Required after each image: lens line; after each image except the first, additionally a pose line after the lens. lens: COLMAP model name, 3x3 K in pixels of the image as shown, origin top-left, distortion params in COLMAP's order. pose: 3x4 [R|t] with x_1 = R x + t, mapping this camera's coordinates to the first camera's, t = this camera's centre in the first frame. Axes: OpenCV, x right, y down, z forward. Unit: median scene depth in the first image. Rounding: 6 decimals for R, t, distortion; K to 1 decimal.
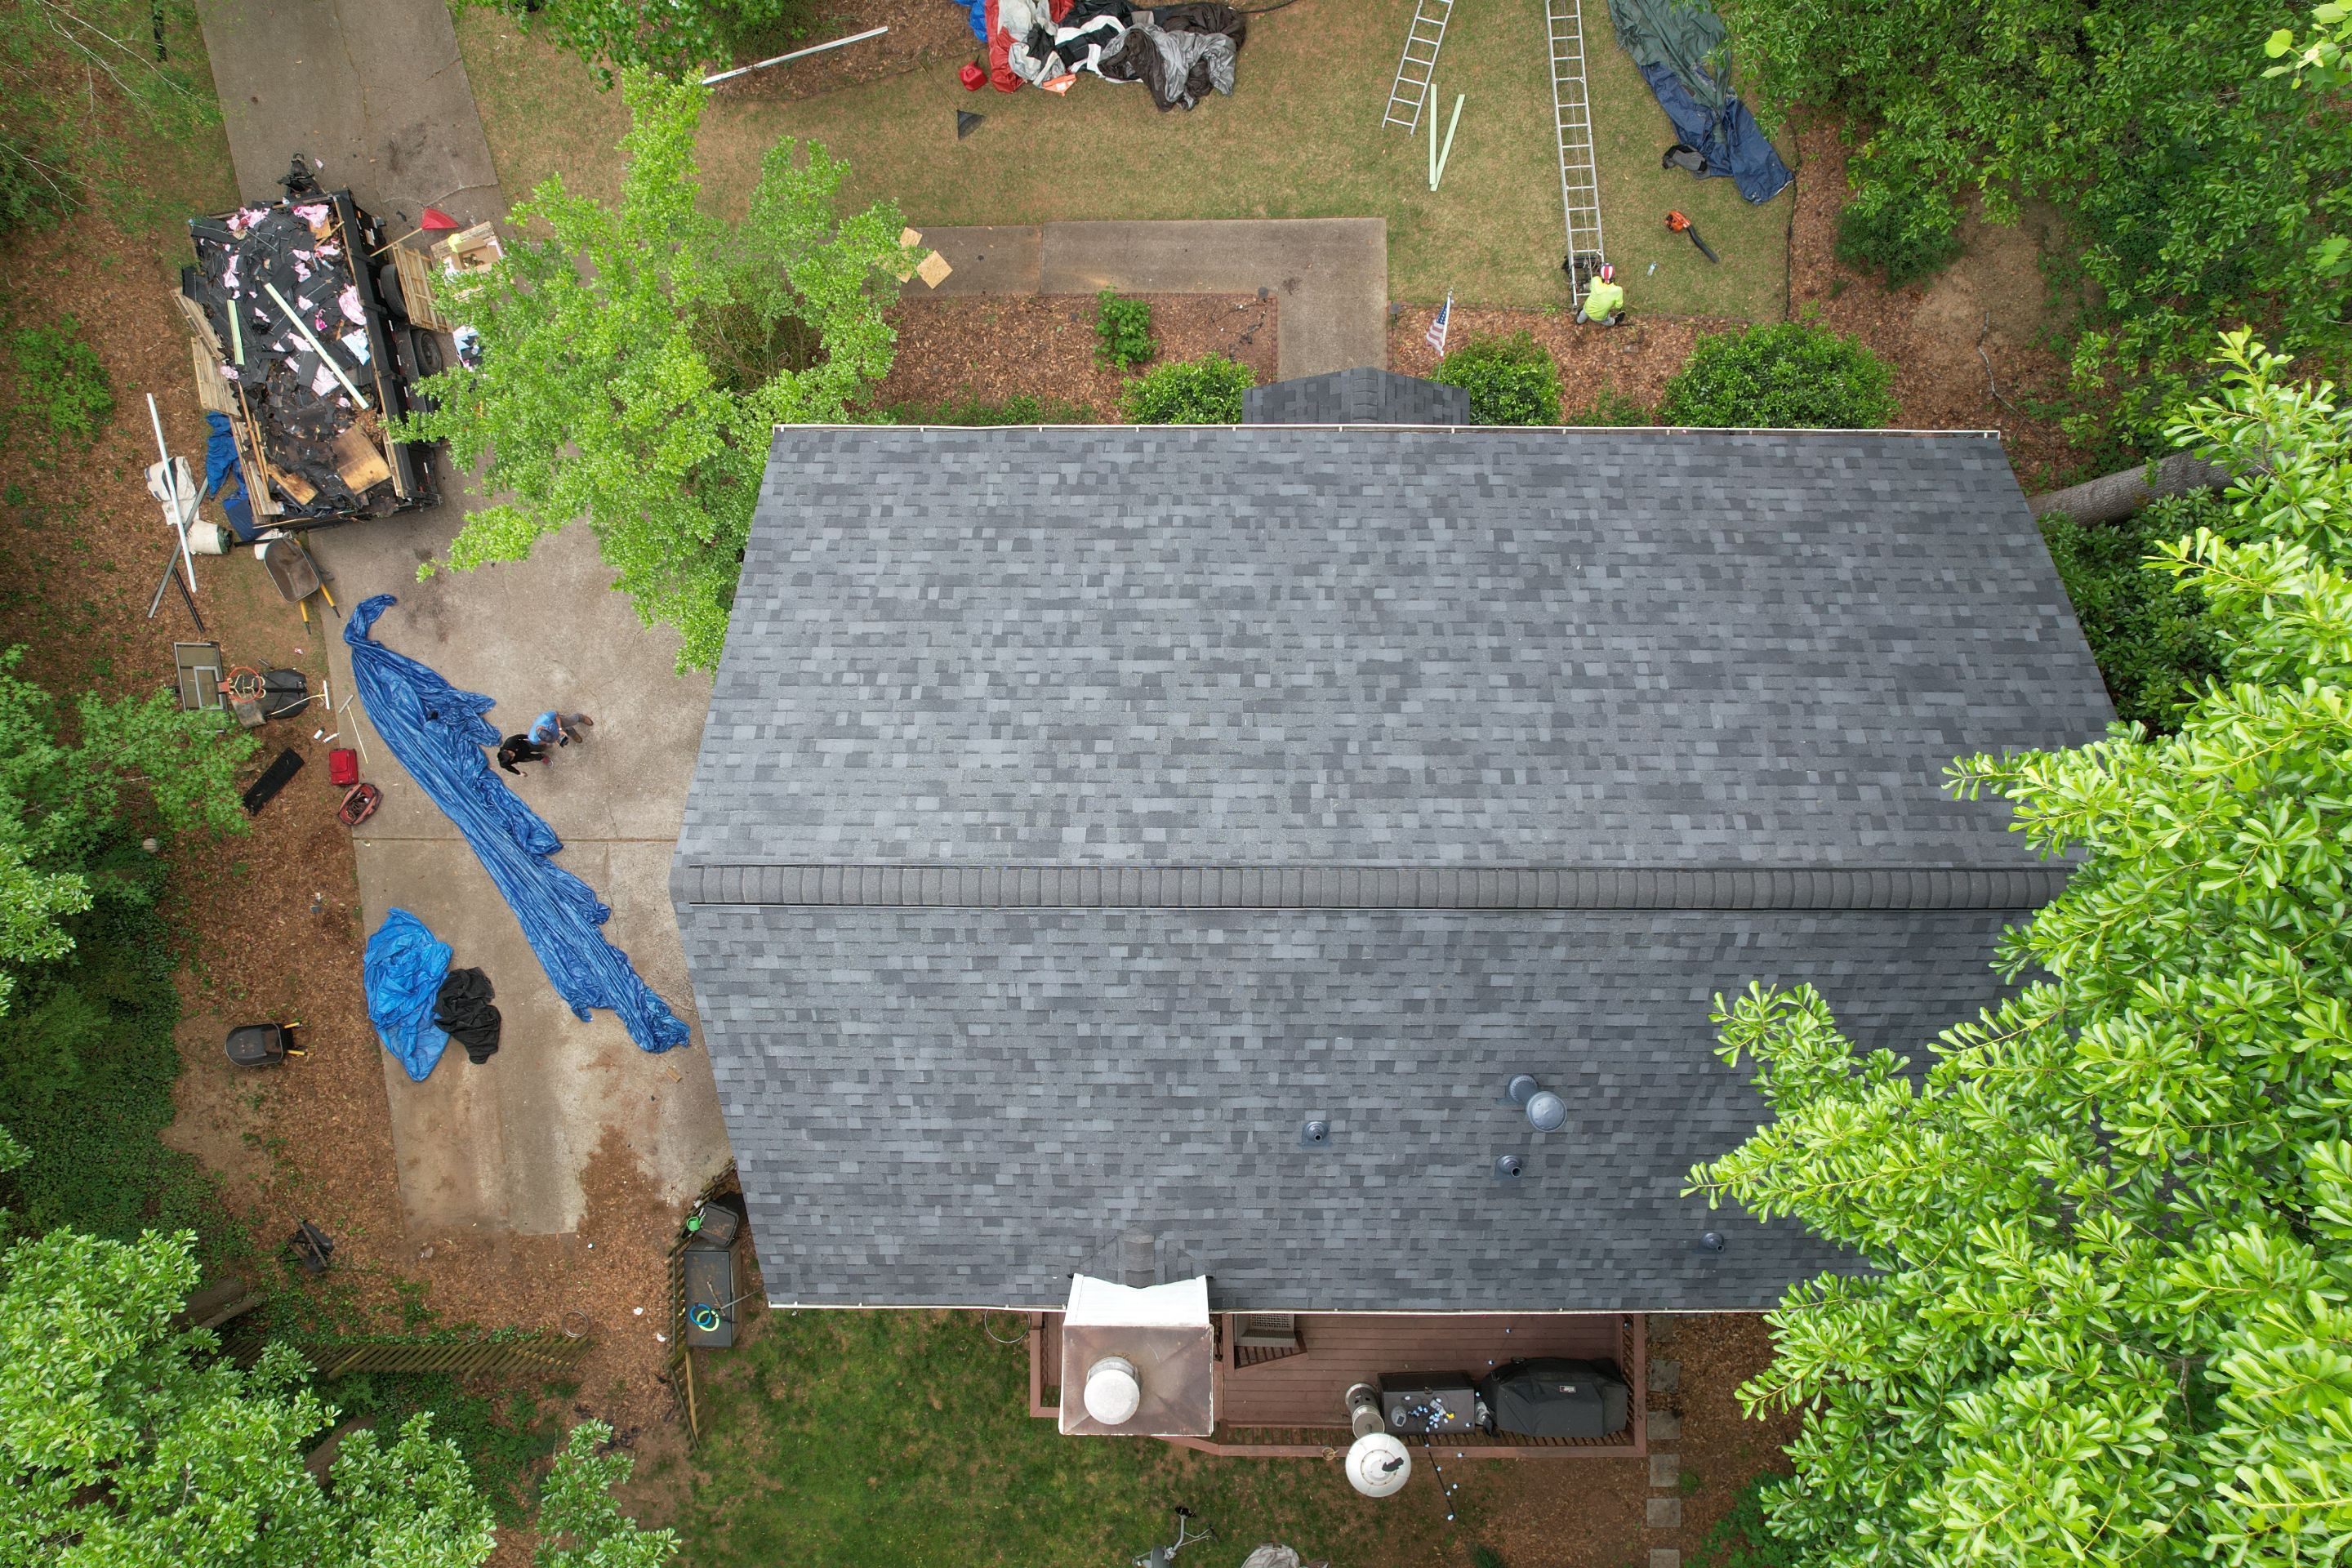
lens RADIAL K [[1517.4, 0, 1169.0], [0, 1517.4, 776.7], [0, 0, 1]] dist [-0.068553, 0.049703]
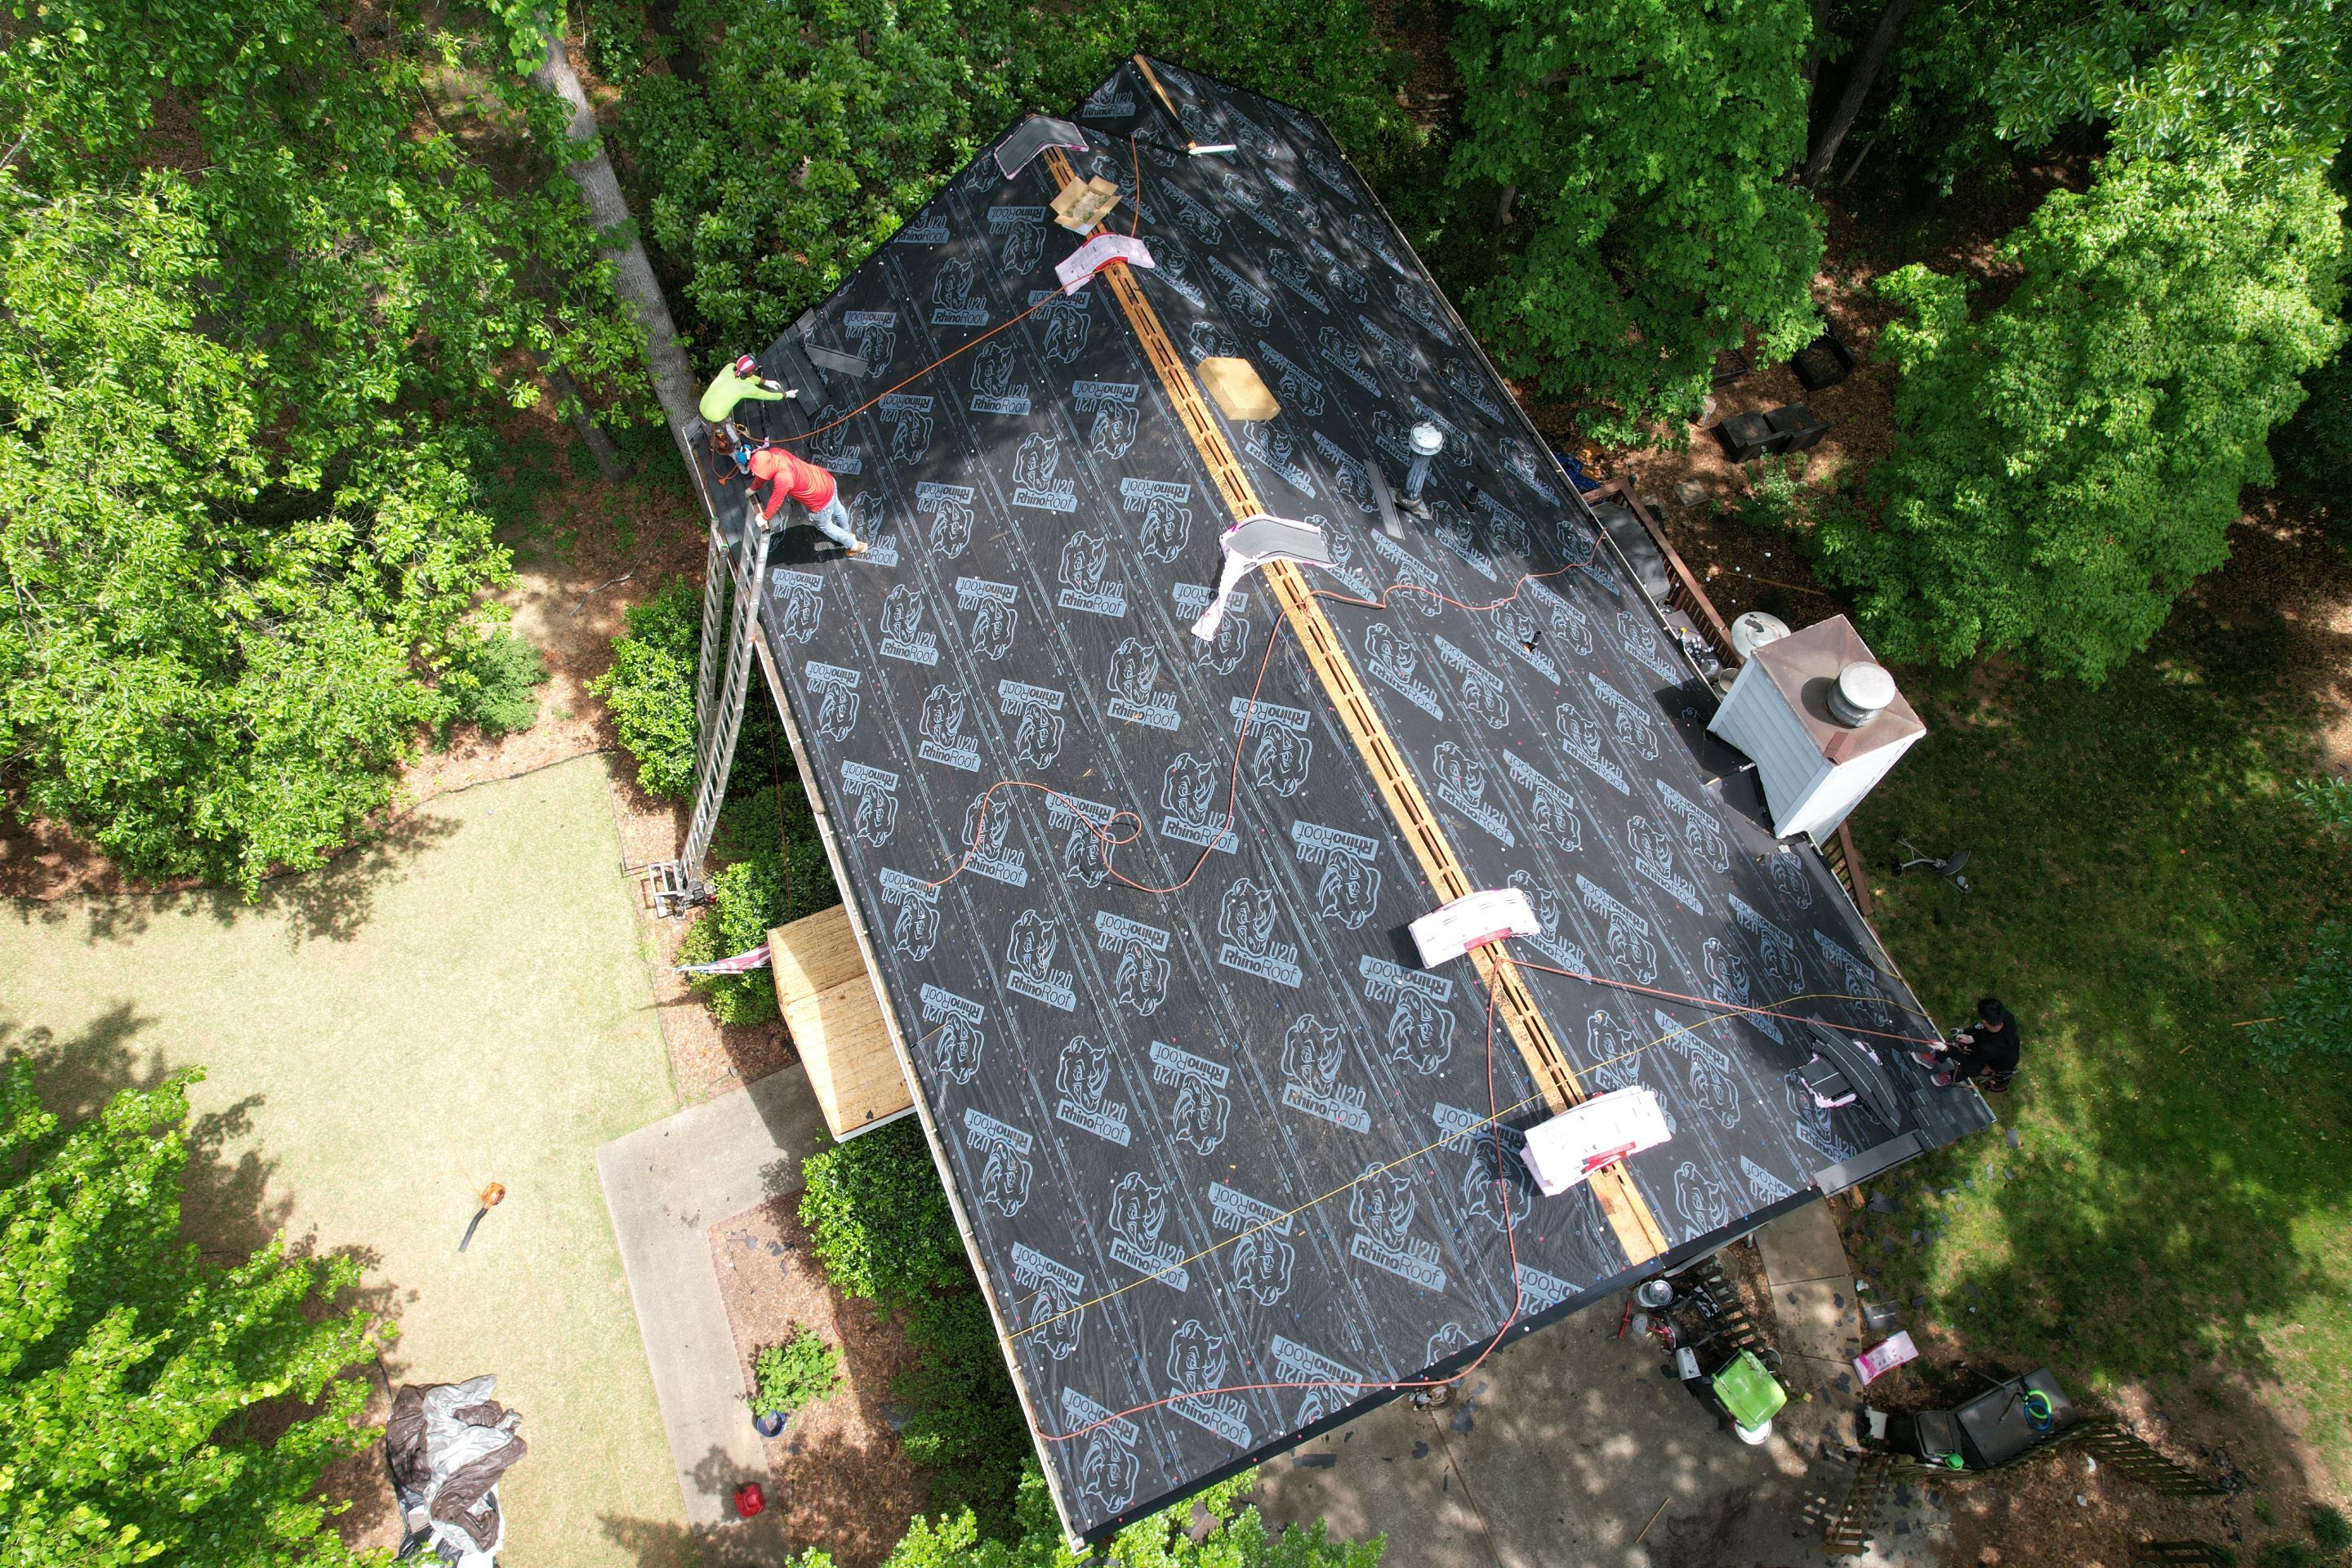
lens RADIAL K [[1517.4, 0, 1166.0], [0, 1517.4, 773.4], [0, 0, 1]] dist [-0.068553, 0.049703]
pose [[-0.390618, -0.812795, 0.432183, -0.309429], [0.920552, -0.345369, 0.182493, -0.210808], [0.000934, 0.469132, 0.883127, 0.131038]]
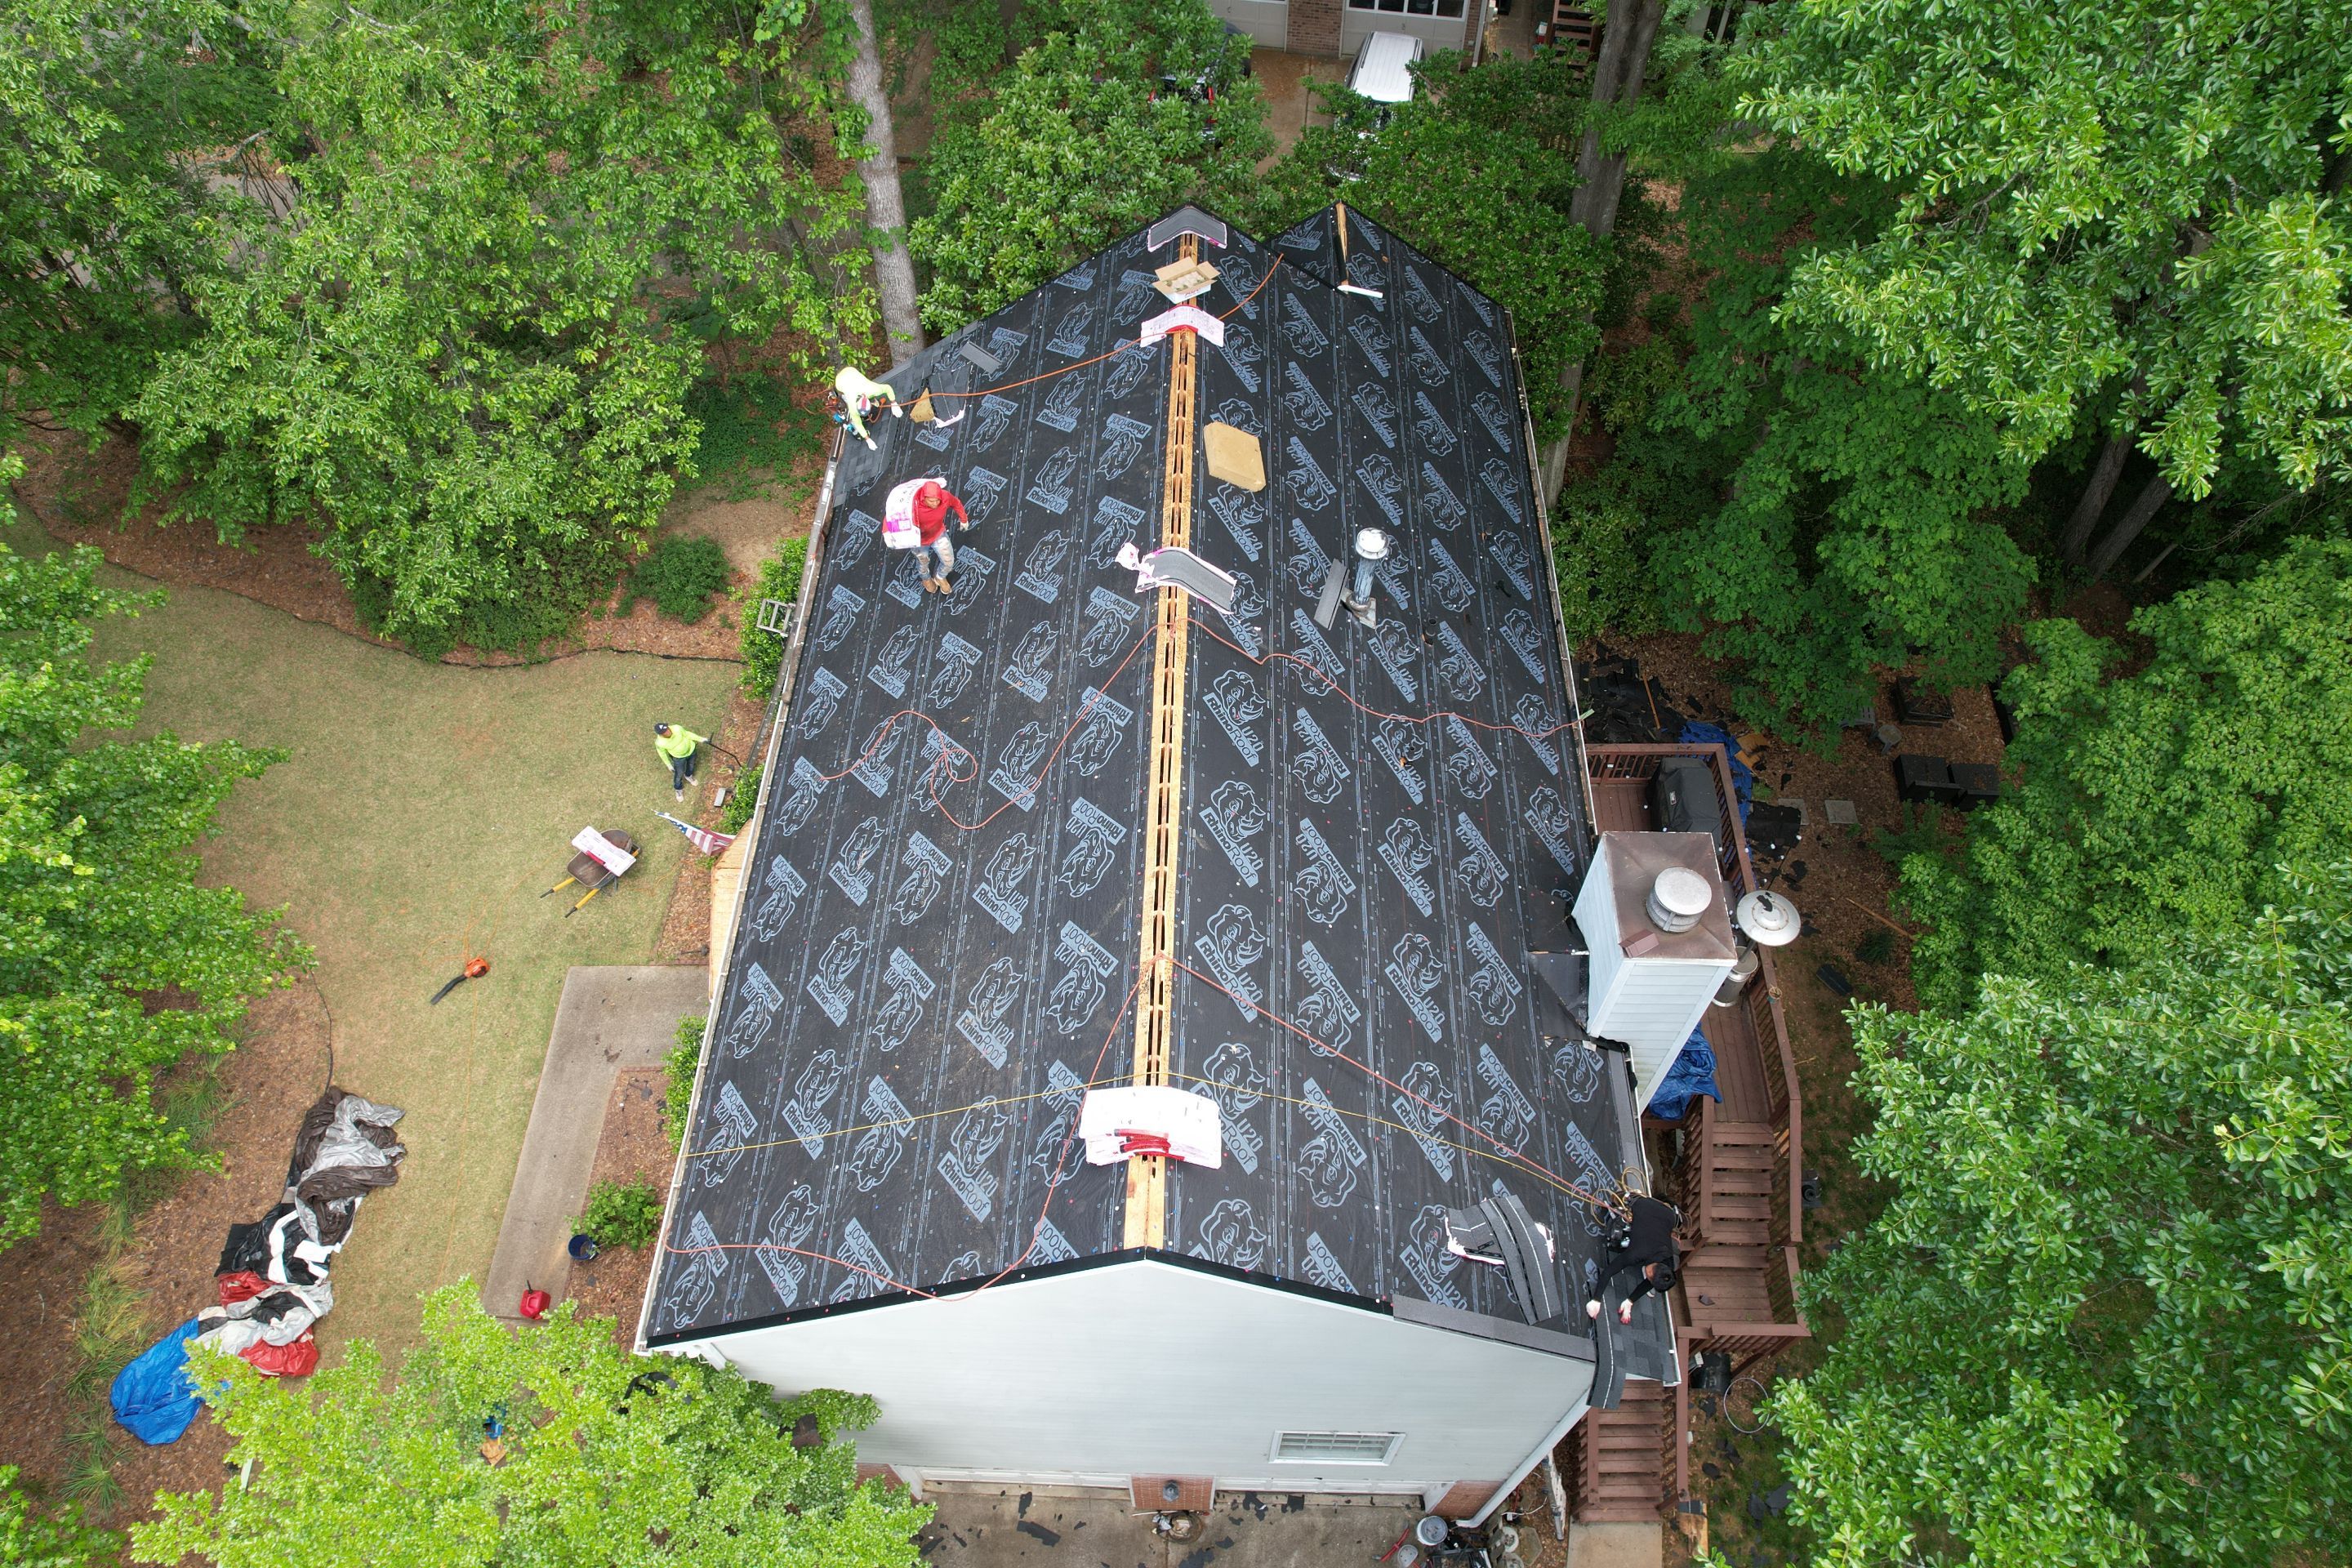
lens RADIAL K [[1517.4, 0, 1175.4], [0, 1517.4, 765.4], [0, 0, 1]] dist [-0.068553, 0.049703]
pose [[0.026615, -0.802179, 0.596491, -0.534056], [0.999640, 0.023445, -0.013073, 0.081209], [-0.003498, 0.596624, 0.802514, 0.140446]]
